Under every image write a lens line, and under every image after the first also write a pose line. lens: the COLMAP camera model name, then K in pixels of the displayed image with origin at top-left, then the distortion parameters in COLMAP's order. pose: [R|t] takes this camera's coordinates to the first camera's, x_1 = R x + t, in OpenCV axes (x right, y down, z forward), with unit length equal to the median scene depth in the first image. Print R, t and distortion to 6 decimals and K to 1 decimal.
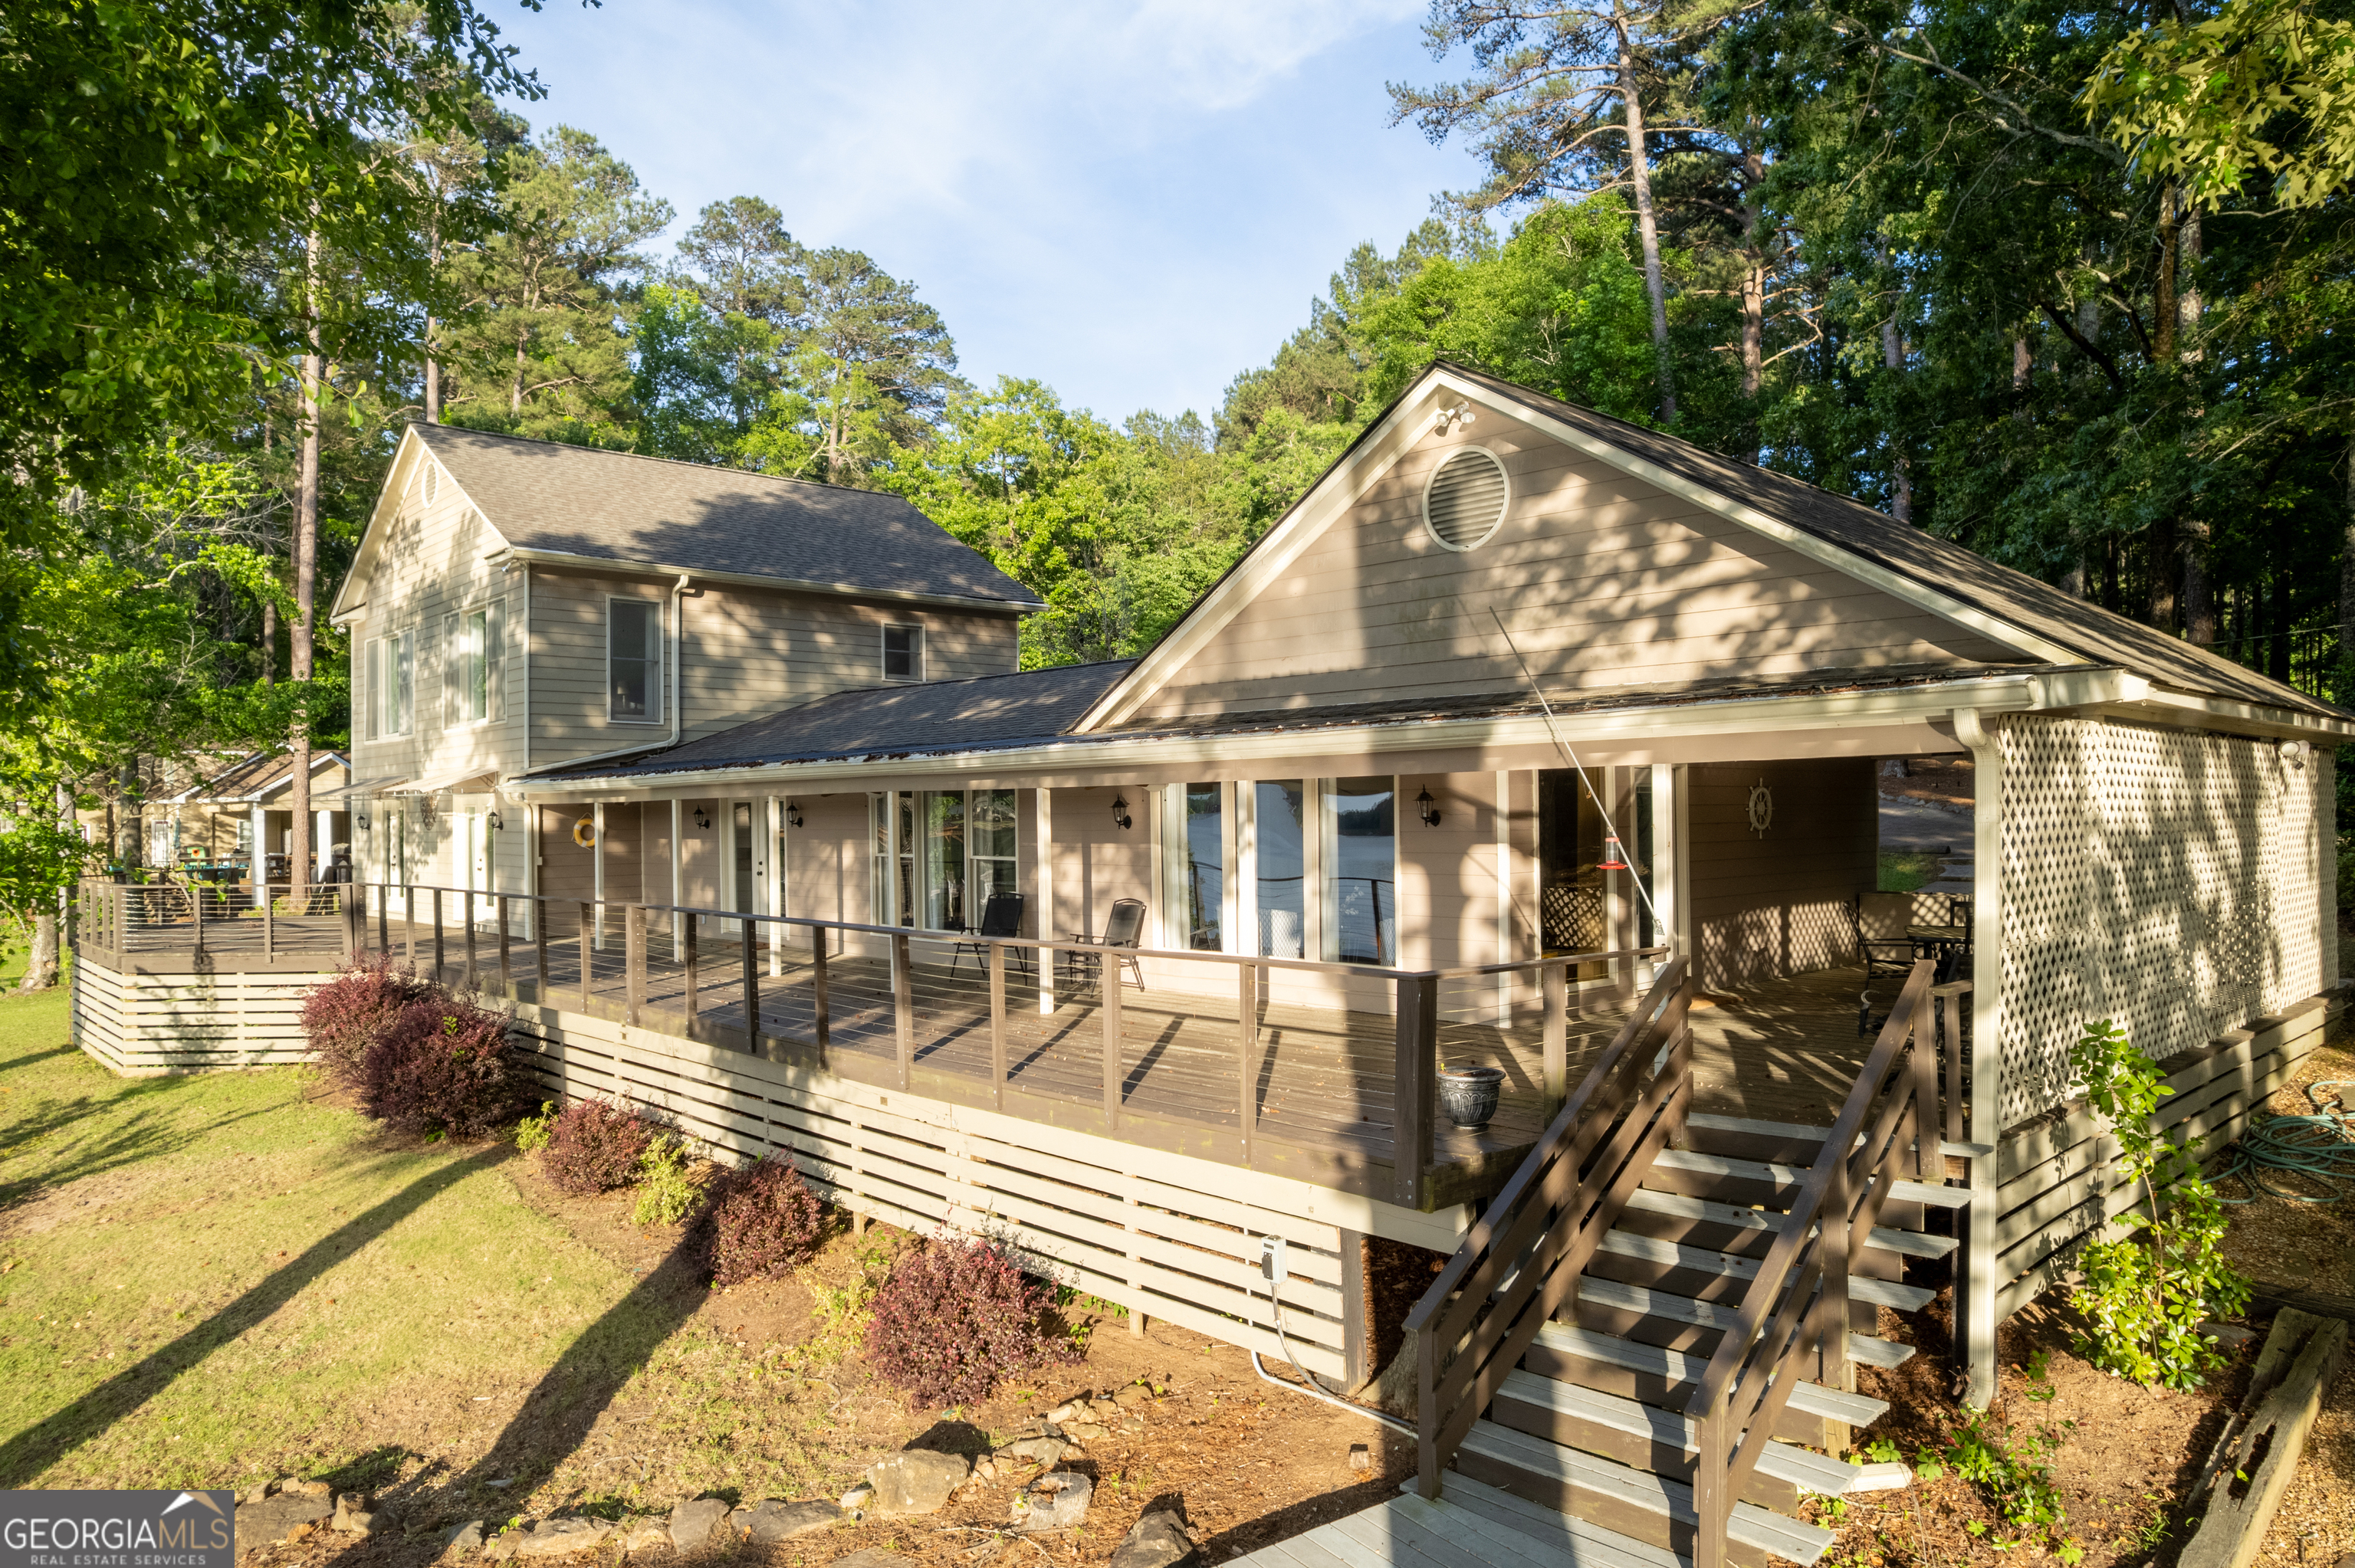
lens RADIAL K [[1493.2, 0, 1173.9], [0, 1493.2, 795.6], [0, 0, 1]] dist [-0.050897, 0.000521]
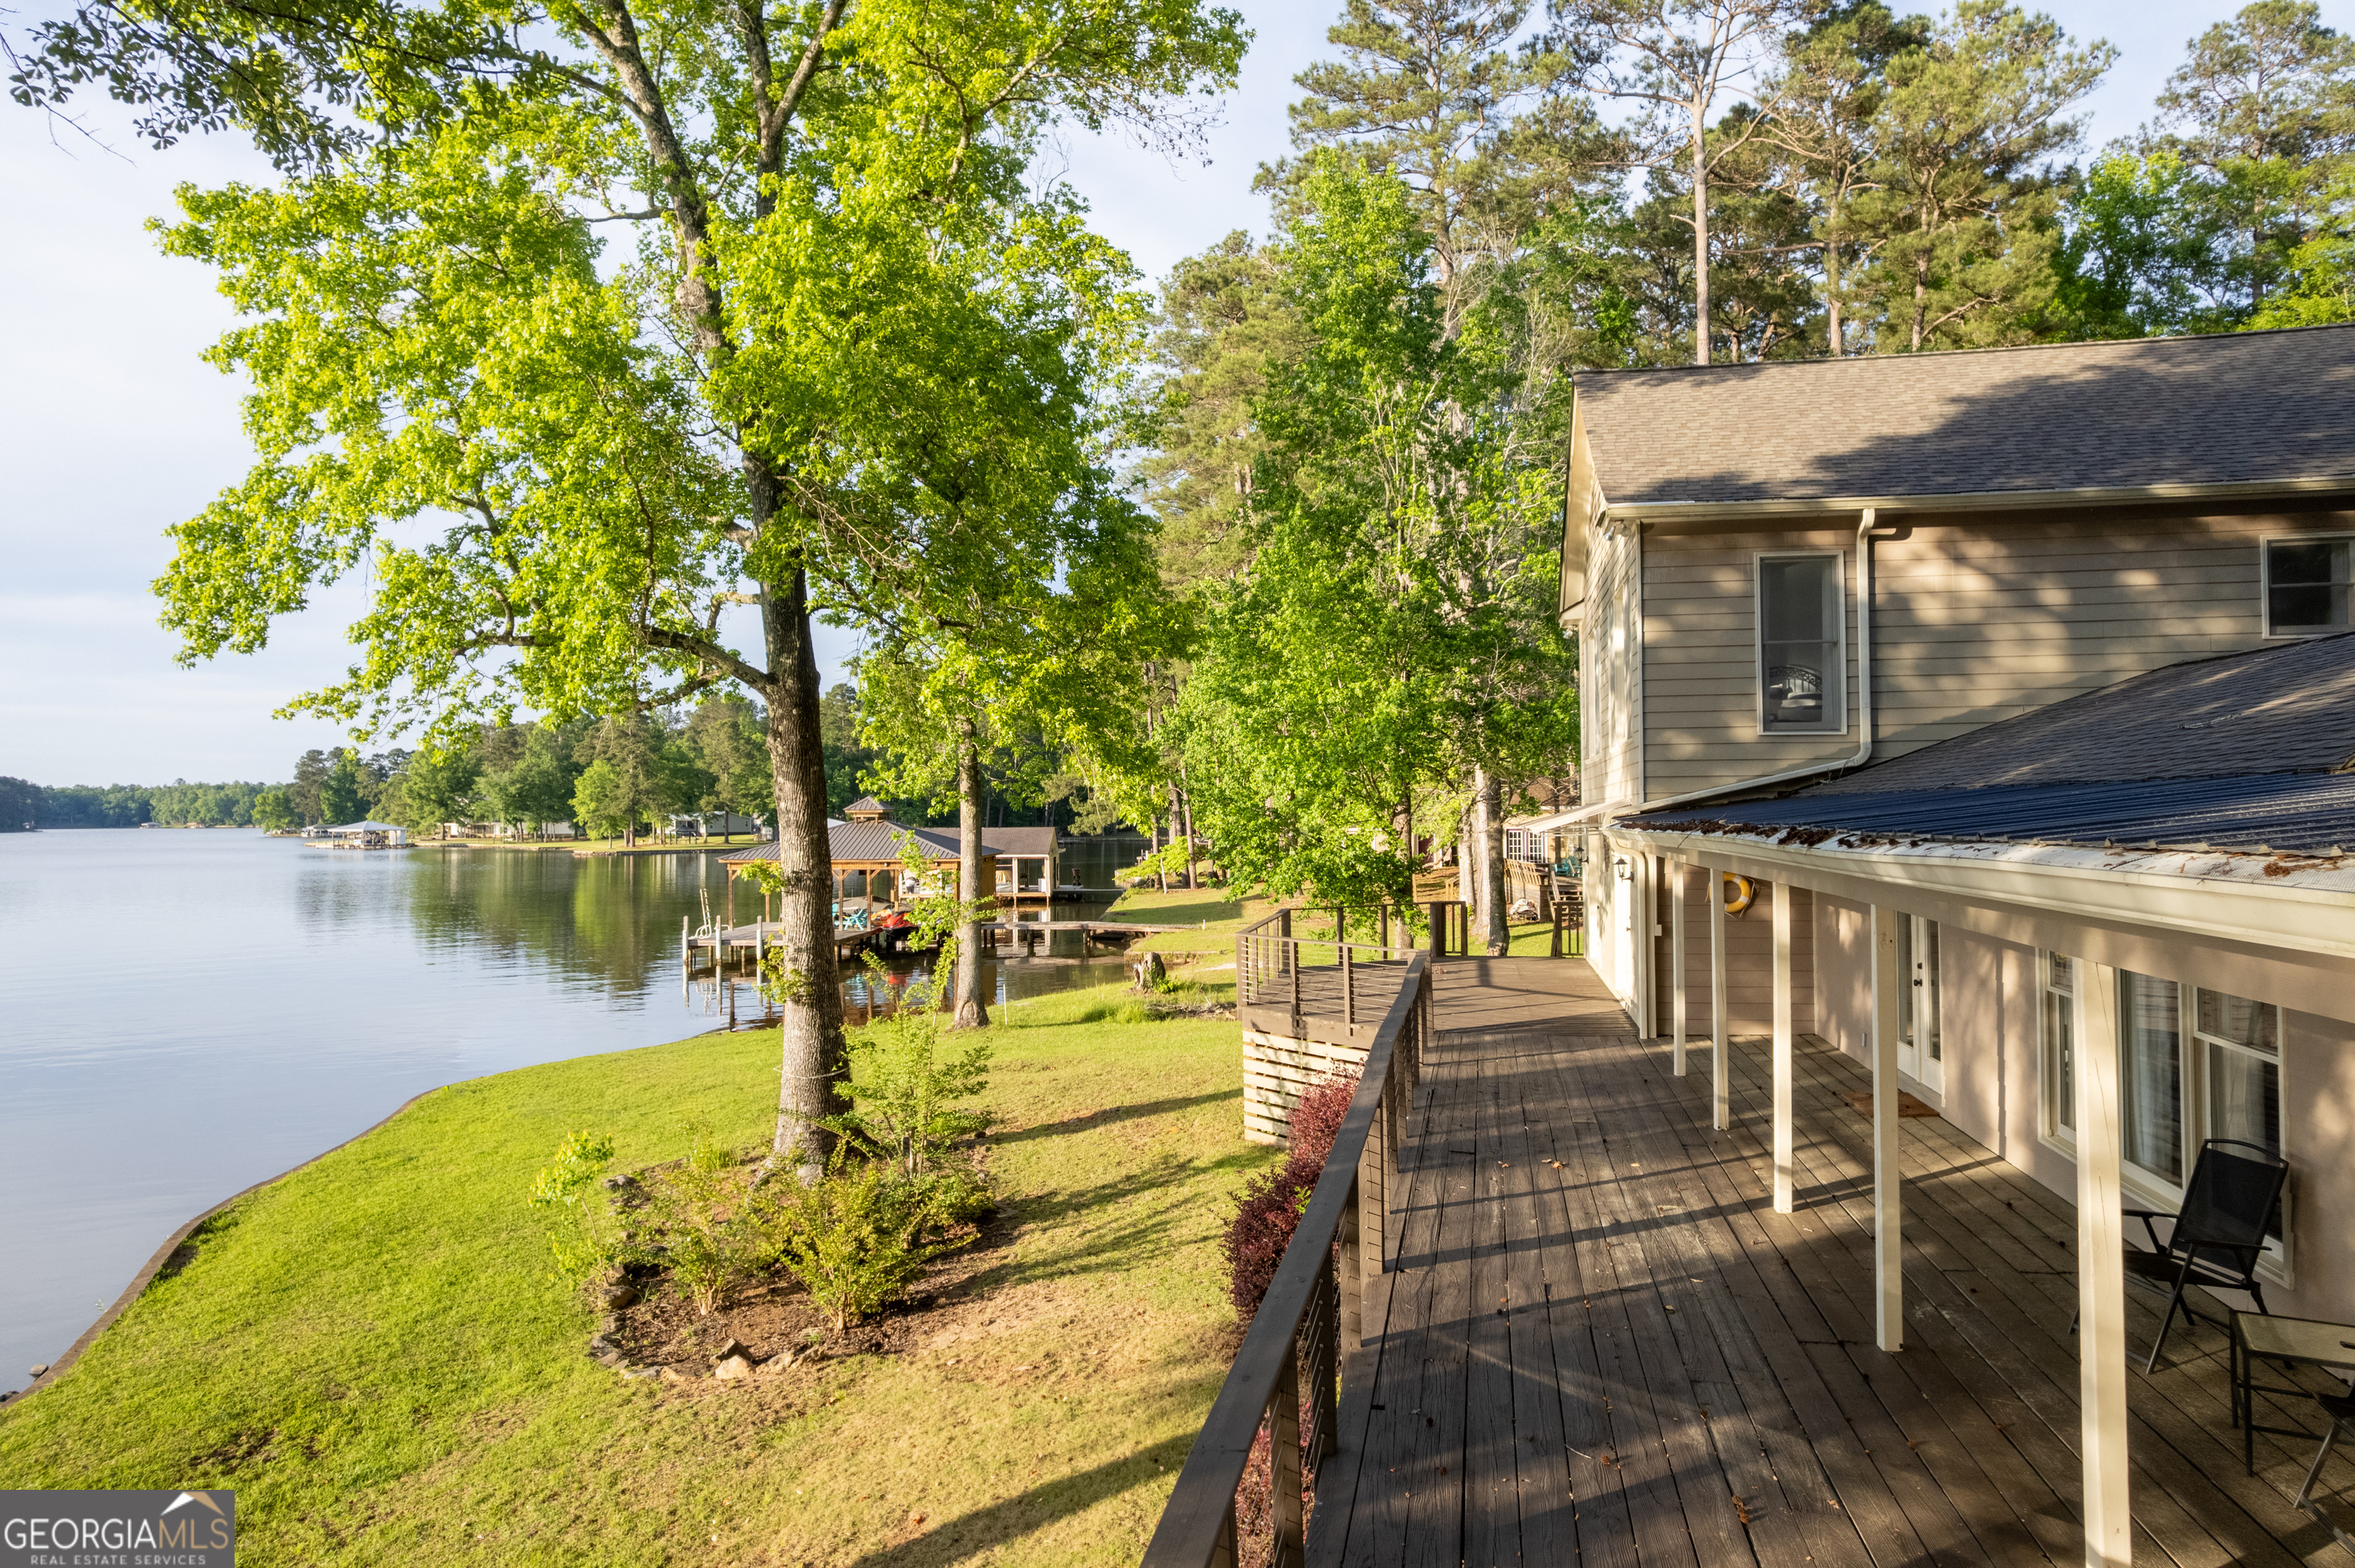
lens RADIAL K [[1520.4, 0, 1176.3], [0, 1520.4, 793.9], [0, 0, 1]] dist [-0.077371, 0.077477]
pose [[0.579646, -0.007658, -0.814832, 0.037076], [0.012977, 0.999916, -0.000165, -0.022970], [0.814765, -0.010479, 0.579697, 0.339511]]
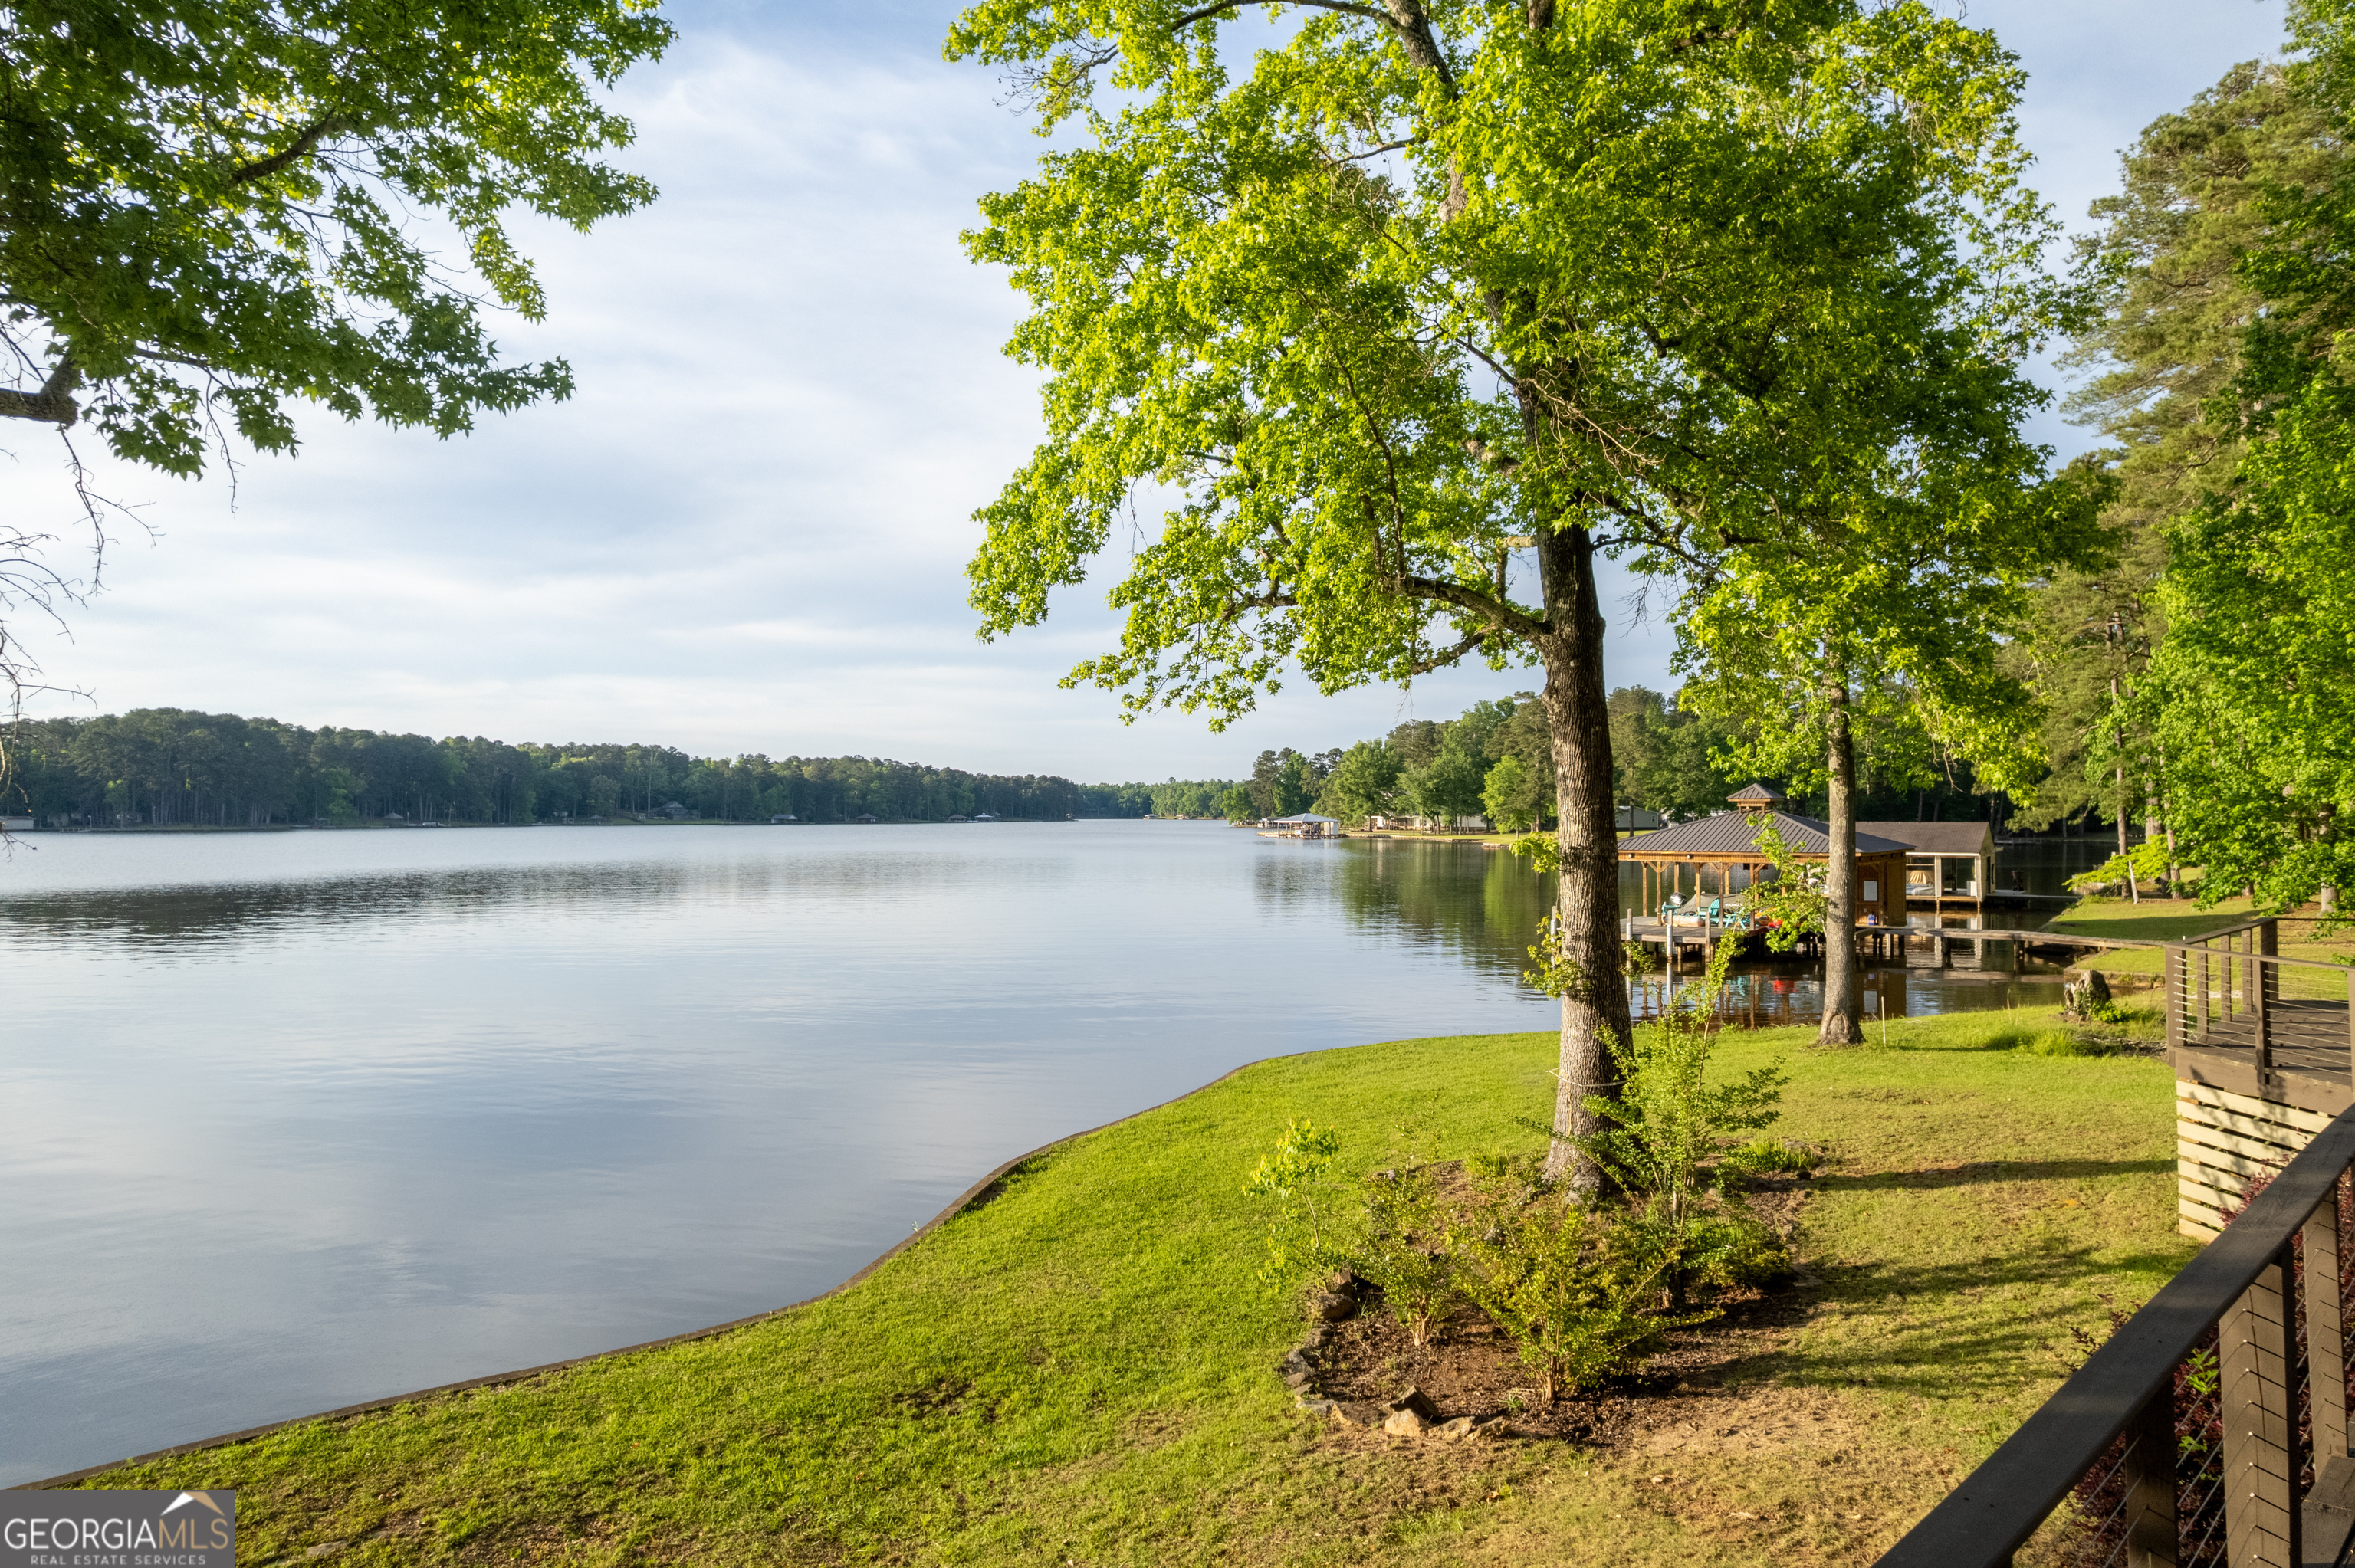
lens RADIAL K [[1520.4, 0, 1176.3], [0, 1520.4, 793.9], [0, 0, 1]] dist [-0.077371, 0.077477]
pose [[0.028326, -0.005891, -0.999581, -0.041091], [0.011149, 0.999922, -0.005577, -0.007426], [0.999537, -0.010986, 0.028390, 0.437420]]
